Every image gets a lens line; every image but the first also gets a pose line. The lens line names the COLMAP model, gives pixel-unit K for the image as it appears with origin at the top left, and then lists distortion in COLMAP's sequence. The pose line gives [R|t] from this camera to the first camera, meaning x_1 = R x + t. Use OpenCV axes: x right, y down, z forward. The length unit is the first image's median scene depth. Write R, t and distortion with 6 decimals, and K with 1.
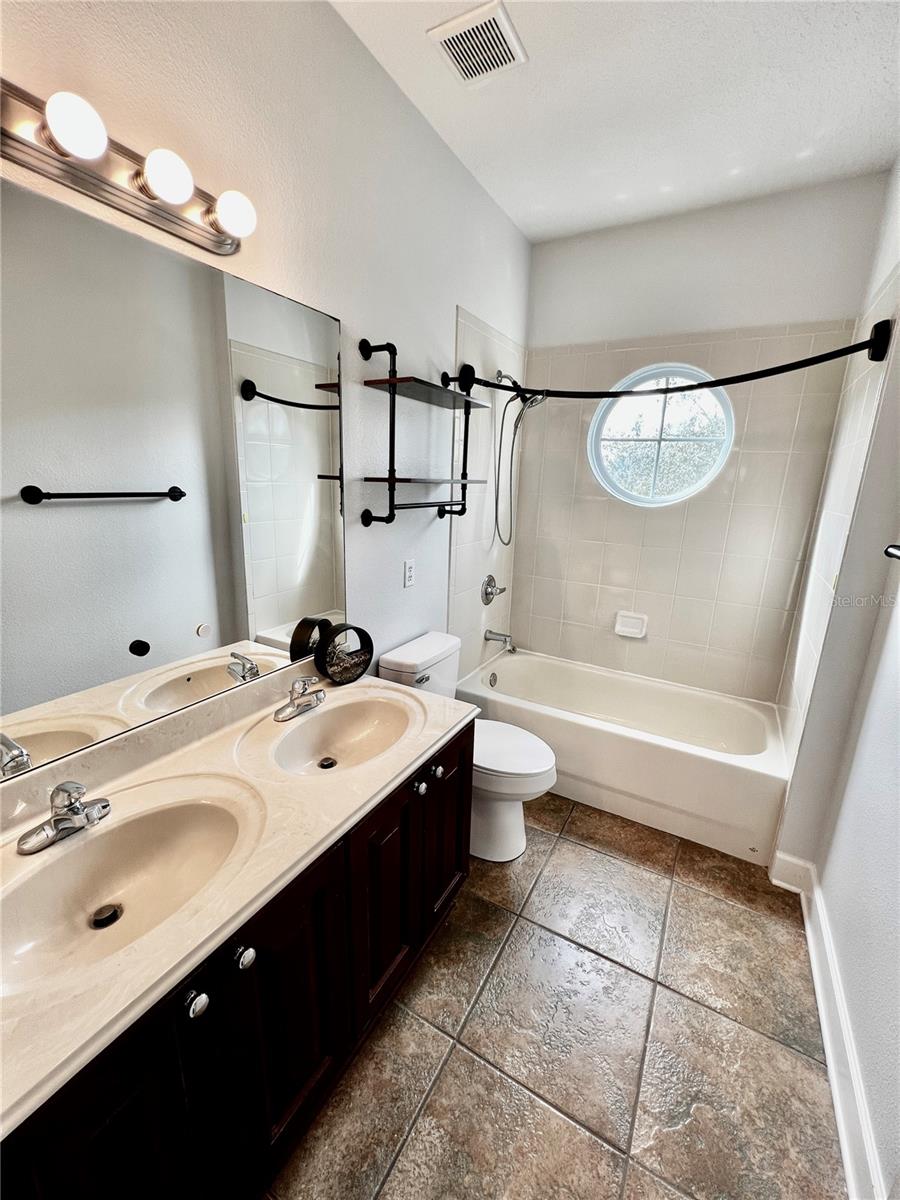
lens RADIAL K [[478.7, 0, 451.9], [0, 478.7, 598.1], [0, 0, 1]] dist [-0.004498, 0.001810]
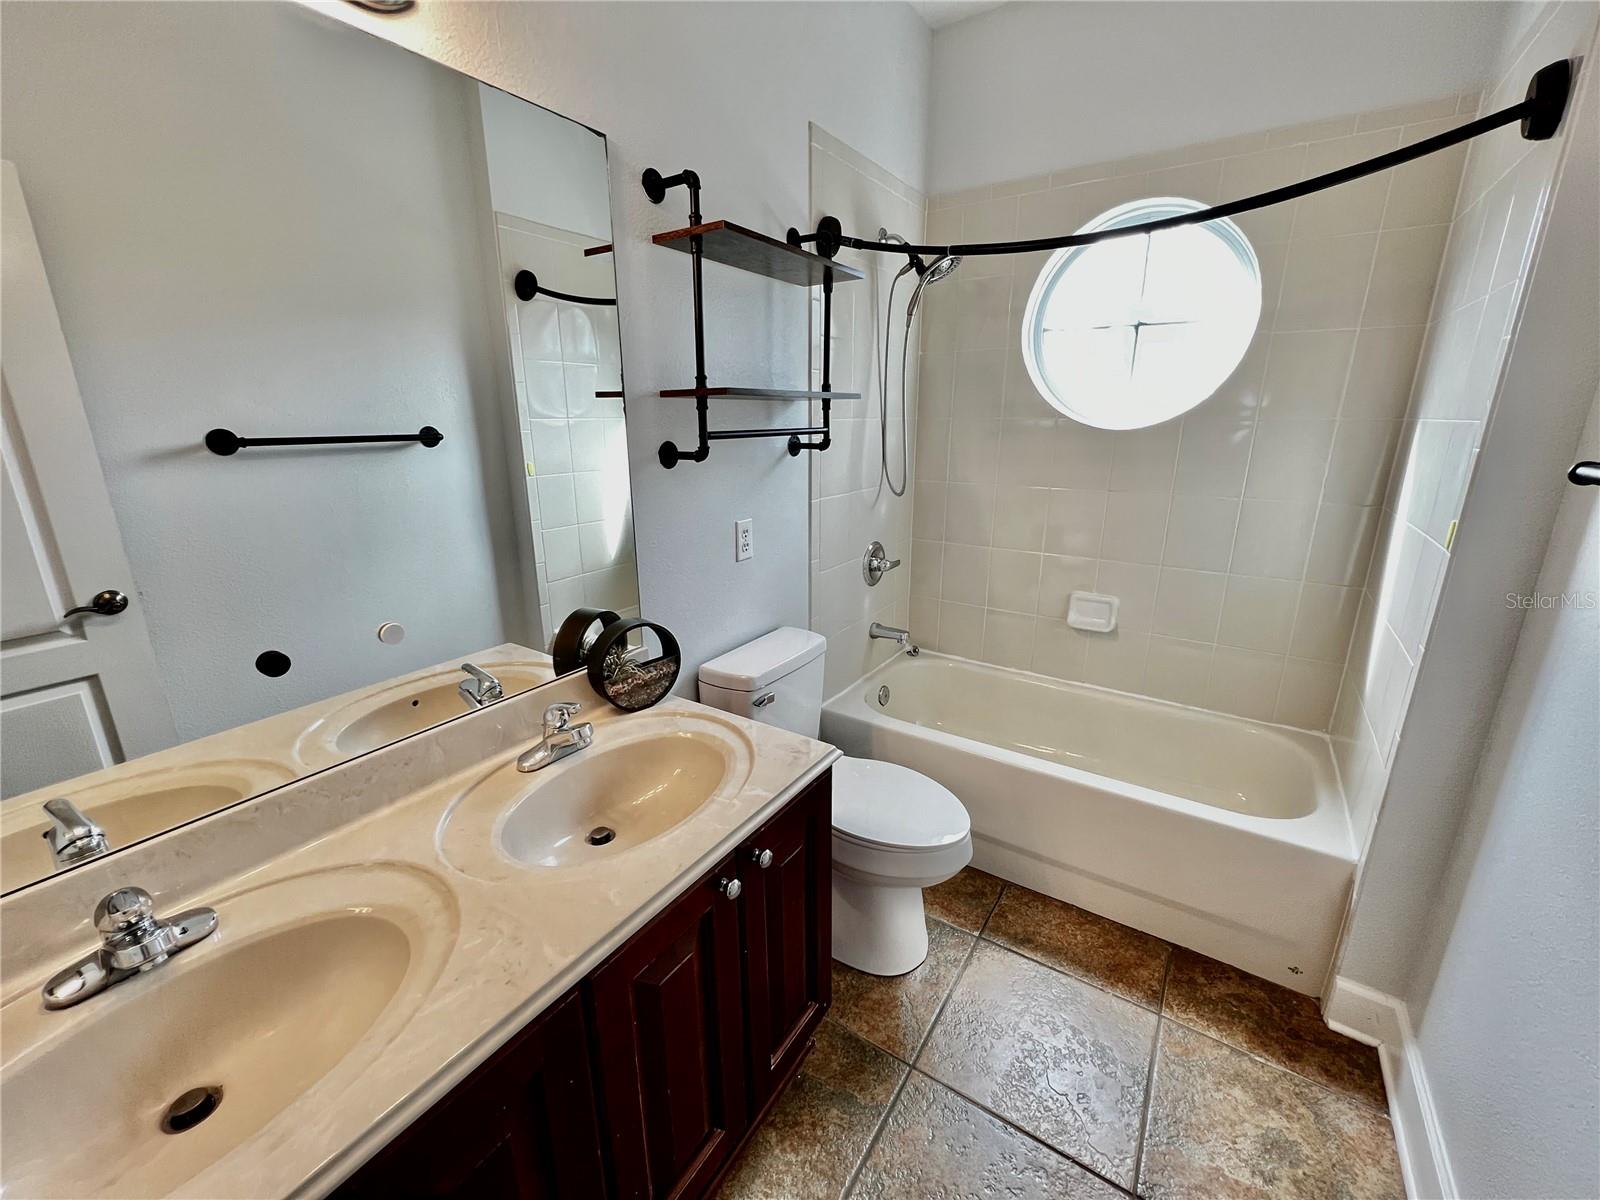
lens RADIAL K [[638.2, 0, 796.8], [0, 638.2, 595.6], [0, 0, 1]] dist [-0.004498, 0.001810]
pose [[0.996537, -0.015660, -0.081658, 0.065416], [0.017939, 0.999468, 0.027248, 0.003173], [0.081188, -0.028618, 0.996288, 0.151036]]
